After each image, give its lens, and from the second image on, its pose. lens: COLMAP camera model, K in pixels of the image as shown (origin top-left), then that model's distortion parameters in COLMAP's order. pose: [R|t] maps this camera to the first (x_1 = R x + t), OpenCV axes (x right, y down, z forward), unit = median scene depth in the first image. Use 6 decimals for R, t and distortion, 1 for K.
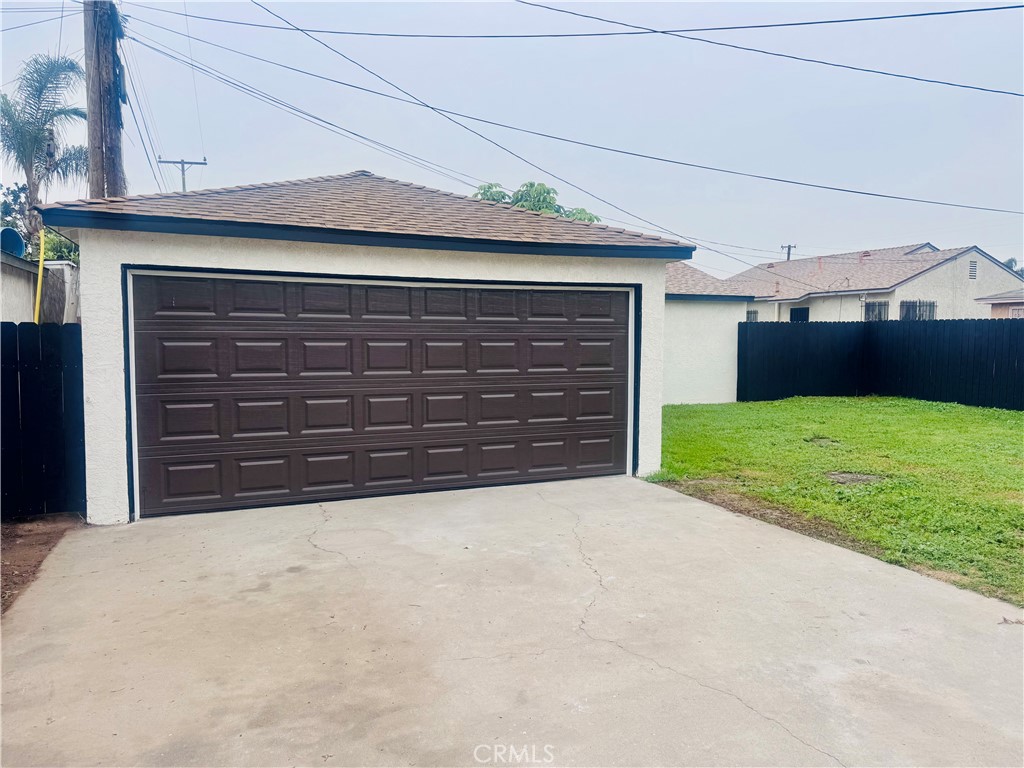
lens RADIAL K [[721.4, 0, 508.1], [0, 721.4, 386.2], [0, 0, 1]] dist [0.103576, -0.138007]
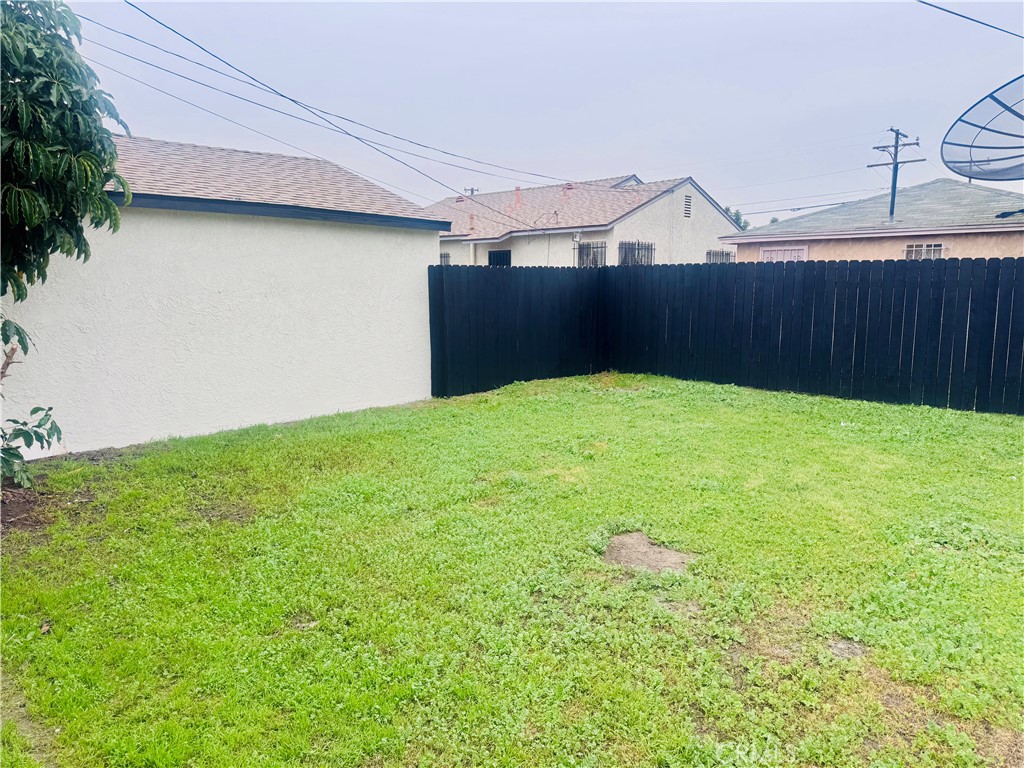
lens RADIAL K [[723.1, 0, 508.4], [0, 723.1, 388.6], [0, 0, 1]] dist [0.071138, -0.102760]
pose [[0.913653, -0.062233, 0.401702, 0.276685], [0.032598, 0.996246, 0.080200, -0.068138], [-0.405185, -0.060180, 0.912252, 0.895340]]
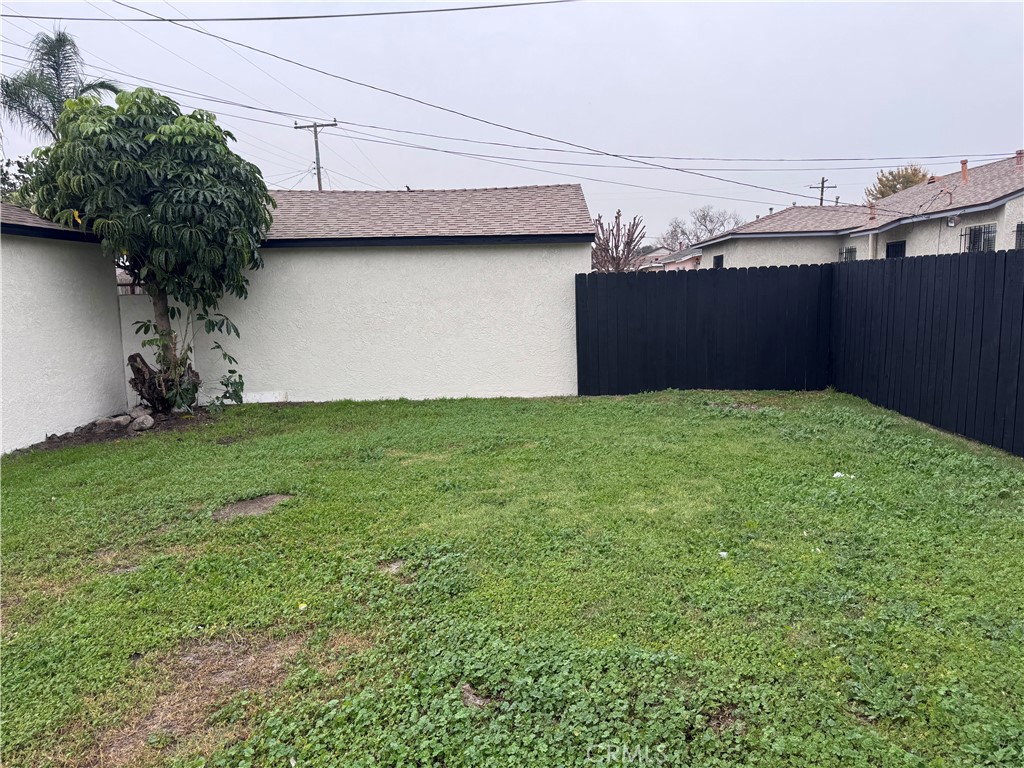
lens RADIAL K [[721.4, 0, 508.1], [0, 721.4, 386.2], [0, 0, 1]] dist [0.103576, -0.138007]
pose [[0.916013, 0.029490, -0.400063, 1.103717], [-0.002776, 0.997736, 0.067189, -0.064680], [0.401138, -0.060435, 0.914022, 0.784323]]
